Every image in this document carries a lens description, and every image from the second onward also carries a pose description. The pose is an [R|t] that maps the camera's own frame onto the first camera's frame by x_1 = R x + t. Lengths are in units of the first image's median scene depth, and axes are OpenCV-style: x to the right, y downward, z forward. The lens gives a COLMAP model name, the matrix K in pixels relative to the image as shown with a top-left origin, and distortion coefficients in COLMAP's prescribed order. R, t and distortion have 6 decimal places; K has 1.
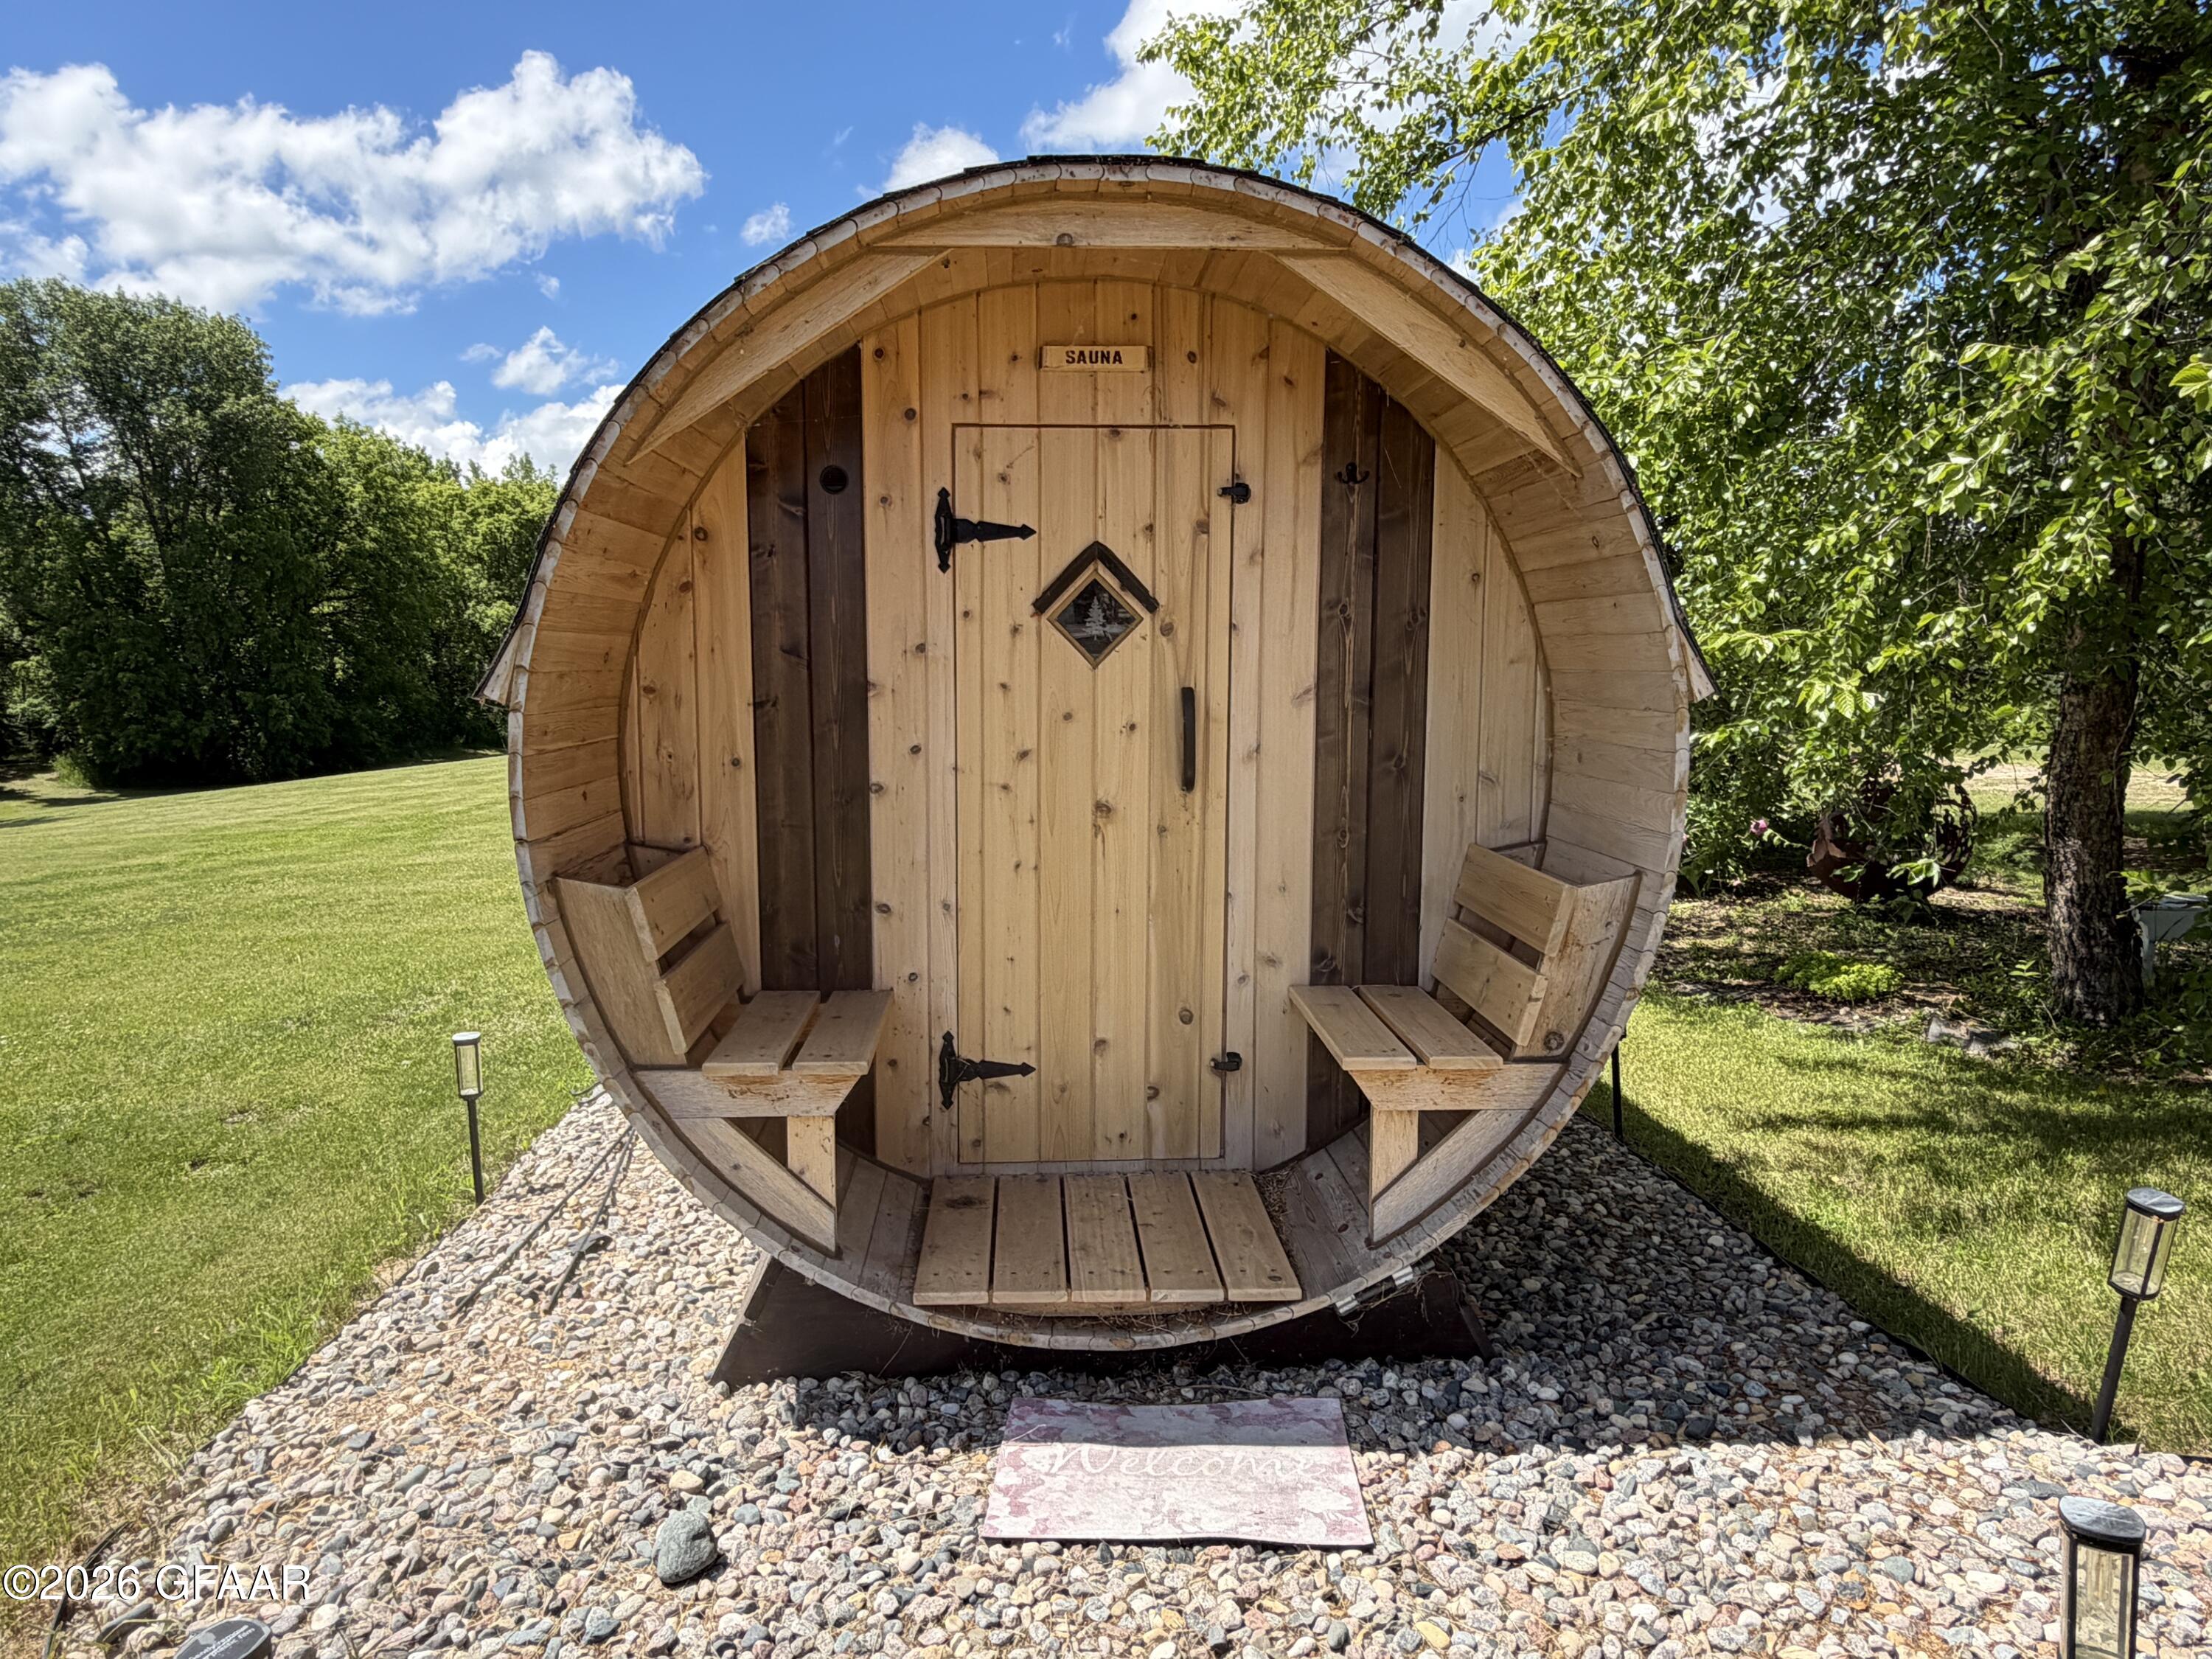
lens RADIAL K [[1405.2, 0, 1100.5], [0, 1405.2, 847.3], [0, 0, 1]] dist [-0.006604, 0.000342]
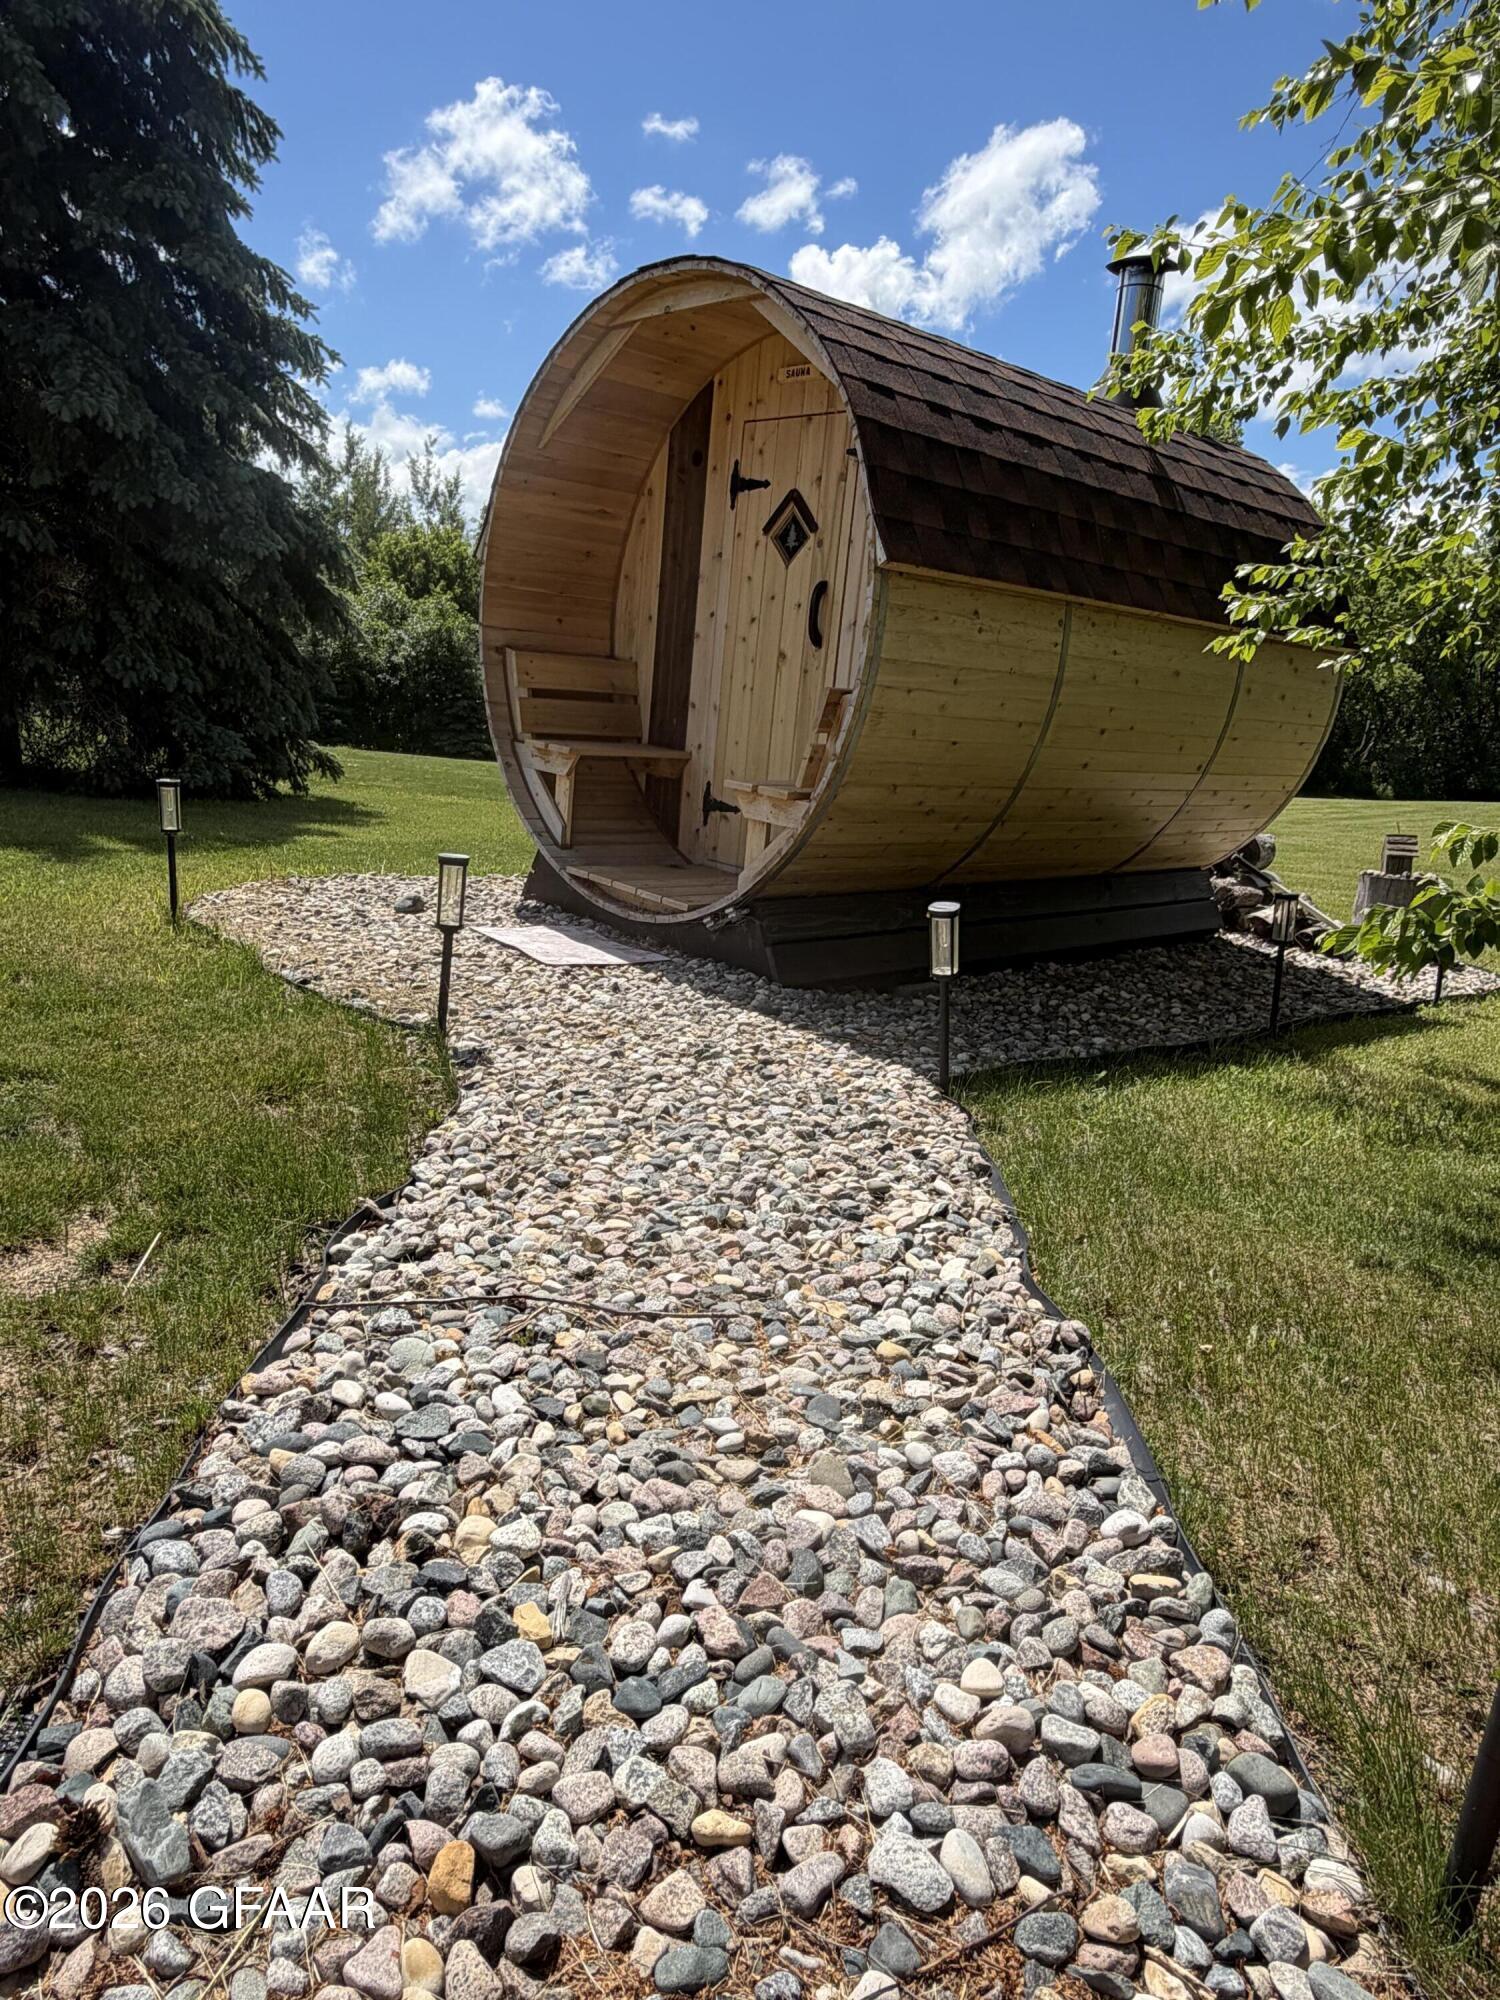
lens RADIAL K [[1270.5, 0, 749.1], [0, 1270.5, 989.2], [0, 0, 1]] dist [-0.006604, 0.000342]
pose [[0.628479, 0.249452, -0.736741, 1.214693], [-0.190928, 0.967676, 0.164773, 0.117148], [0.754029, 0.037108, 0.655792, 0.002267]]
